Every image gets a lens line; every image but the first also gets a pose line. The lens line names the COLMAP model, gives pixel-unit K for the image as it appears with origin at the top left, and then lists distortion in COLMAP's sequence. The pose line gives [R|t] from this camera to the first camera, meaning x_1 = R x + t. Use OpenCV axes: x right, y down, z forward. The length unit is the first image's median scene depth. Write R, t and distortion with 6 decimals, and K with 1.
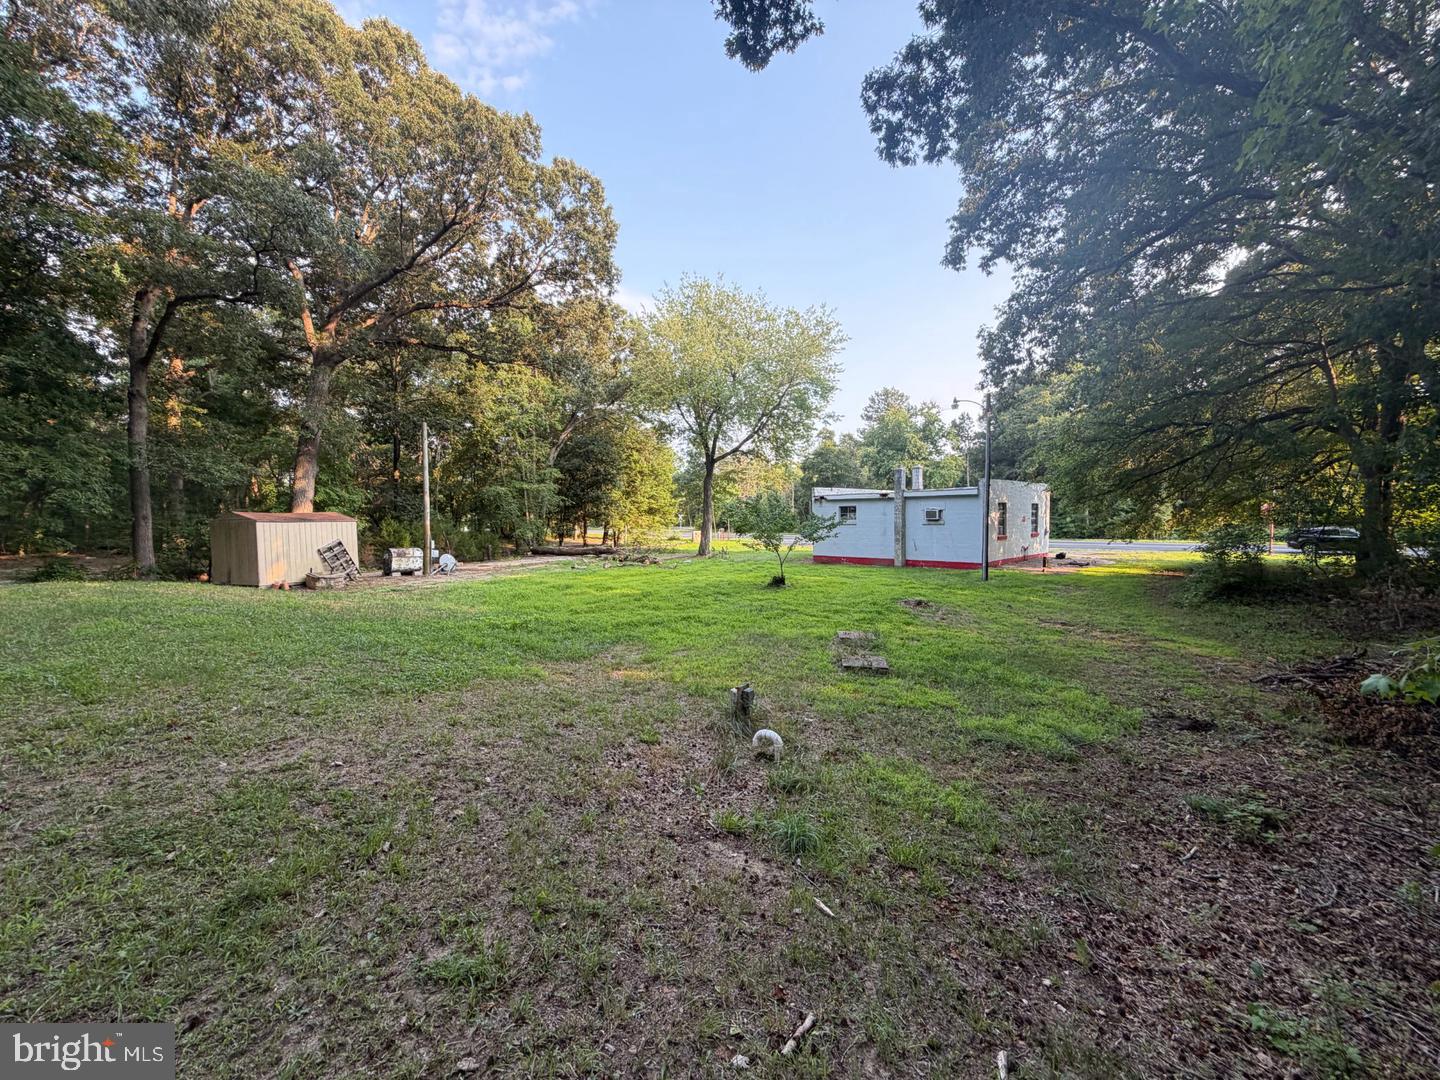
lens RADIAL K [[572.4, 0, 713.0], [0, 572.4, 540.2], [0, 0, 1]] dist [-0.000655, 0.000543]
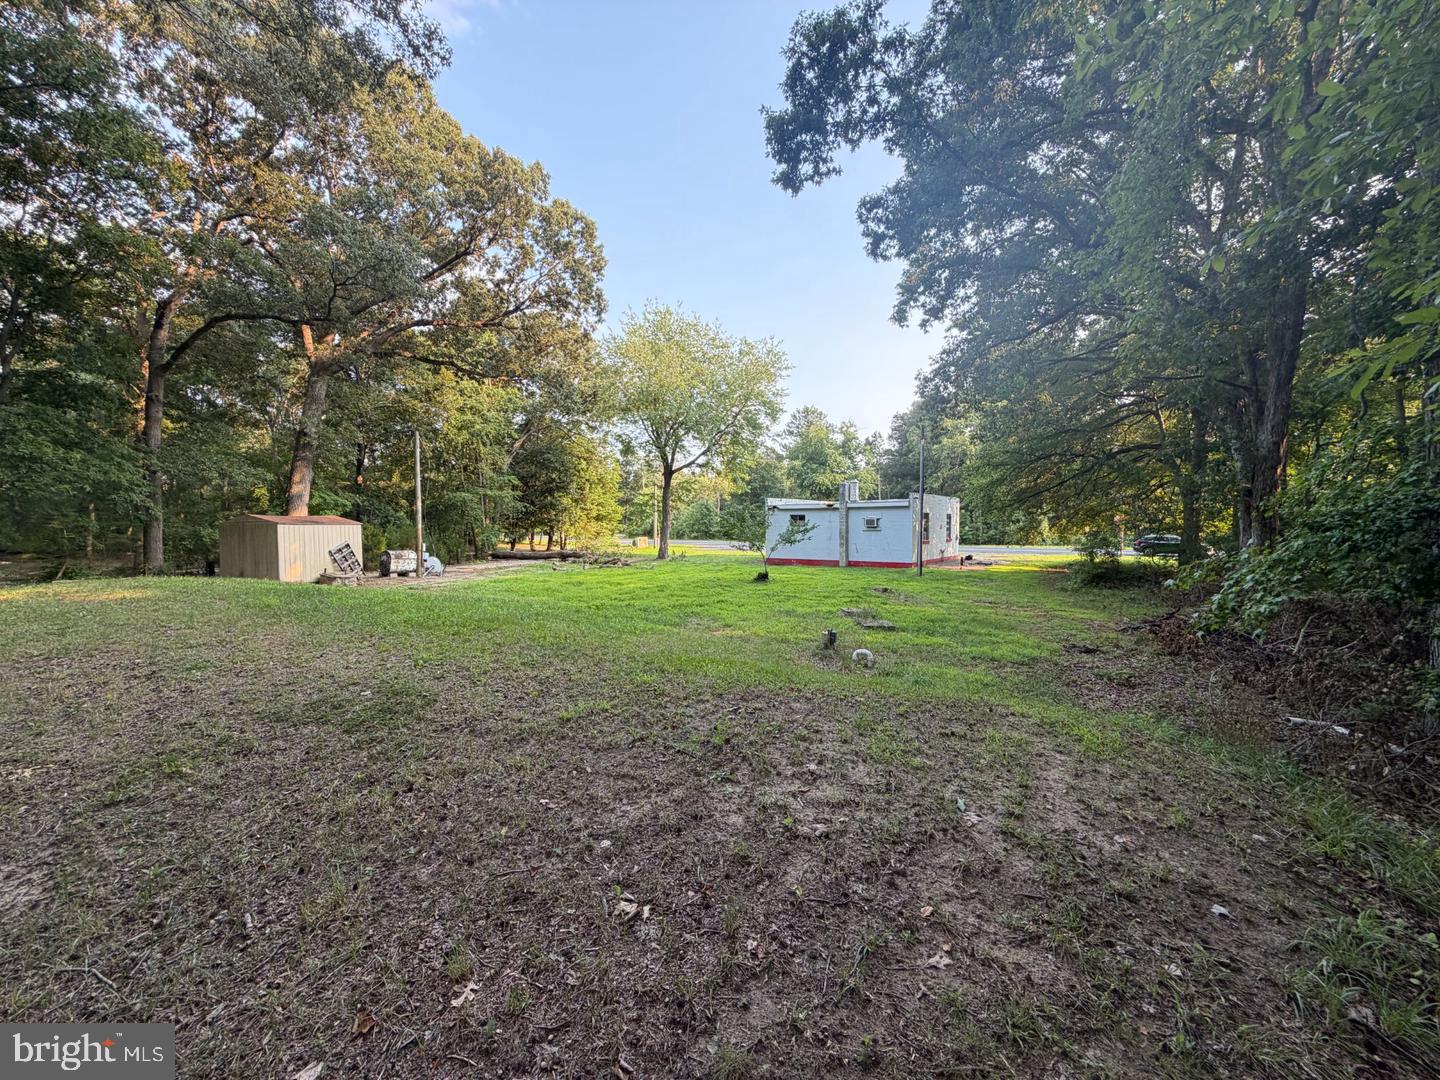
lens RADIAL K [[572.4, 0, 713.0], [0, 572.4, 540.2], [0, 0, 1]] dist [-0.000655, 0.000543]
pose [[0.987941, 0.002424, 0.154810, -0.121286], [-0.000232, 0.999899, -0.014178, 0.008729], [-0.154829, 0.013971, 0.987843, -0.116708]]
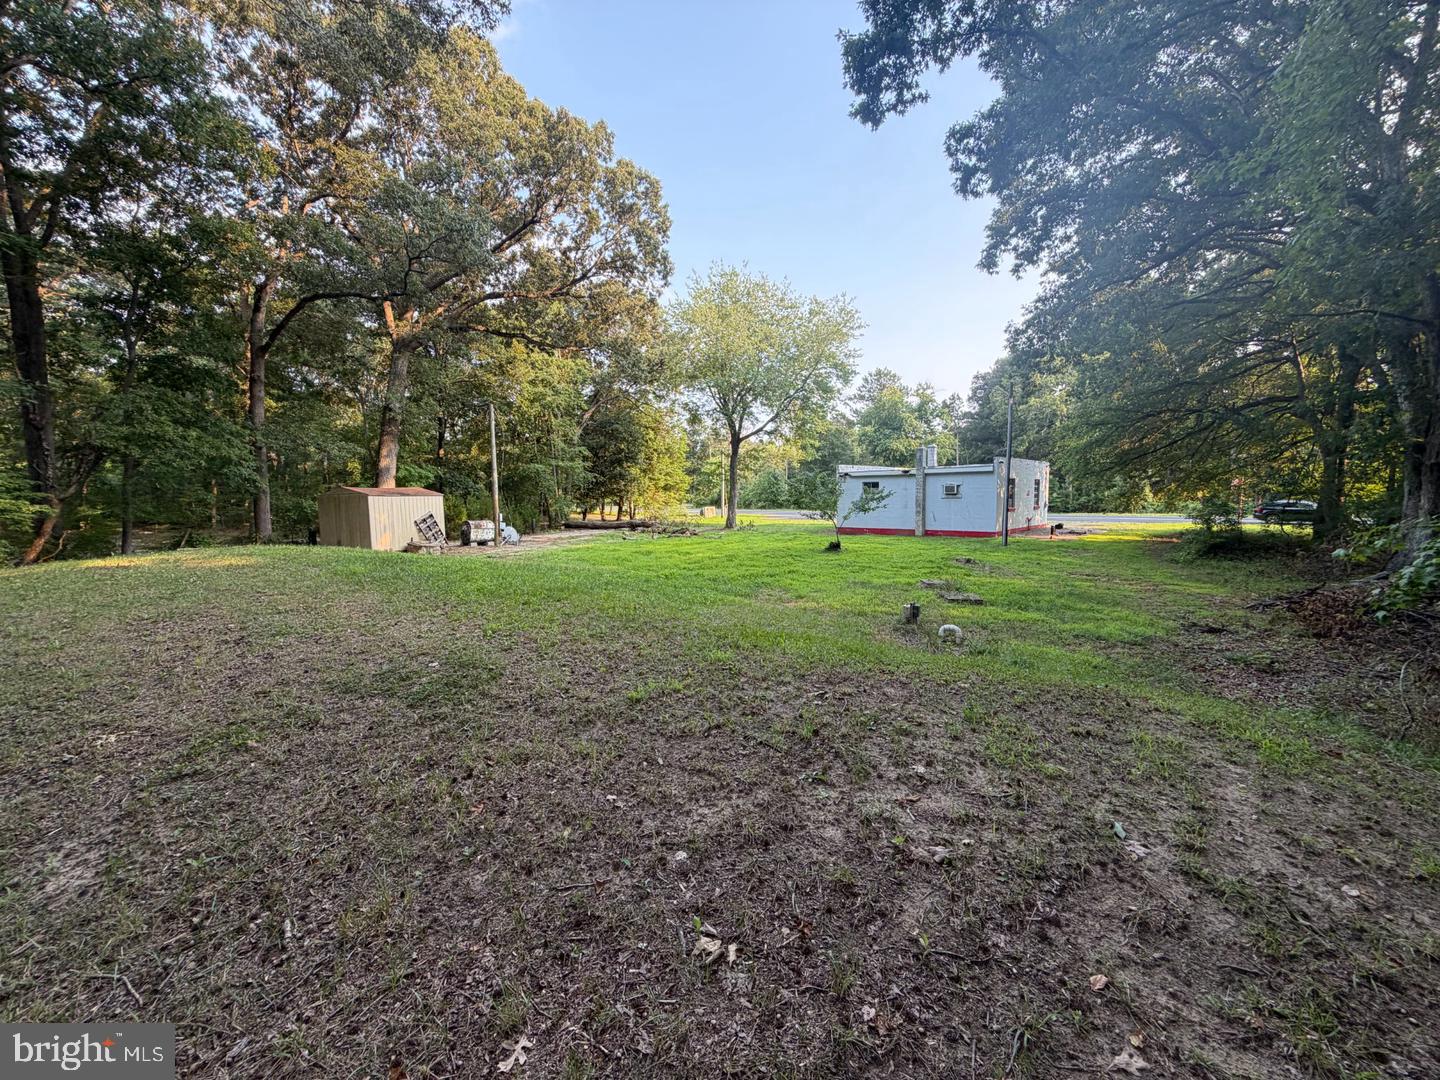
lens RADIAL K [[572.4, 0, 713.0], [0, 572.4, 540.2], [0, 0, 1]] dist [-0.000655, 0.000543]
pose [[0.999239, -0.005085, 0.038673, -0.122392], [0.003591, 0.999248, 0.038596, 0.009801], [-0.038841, -0.038428, 0.998506, -0.100146]]
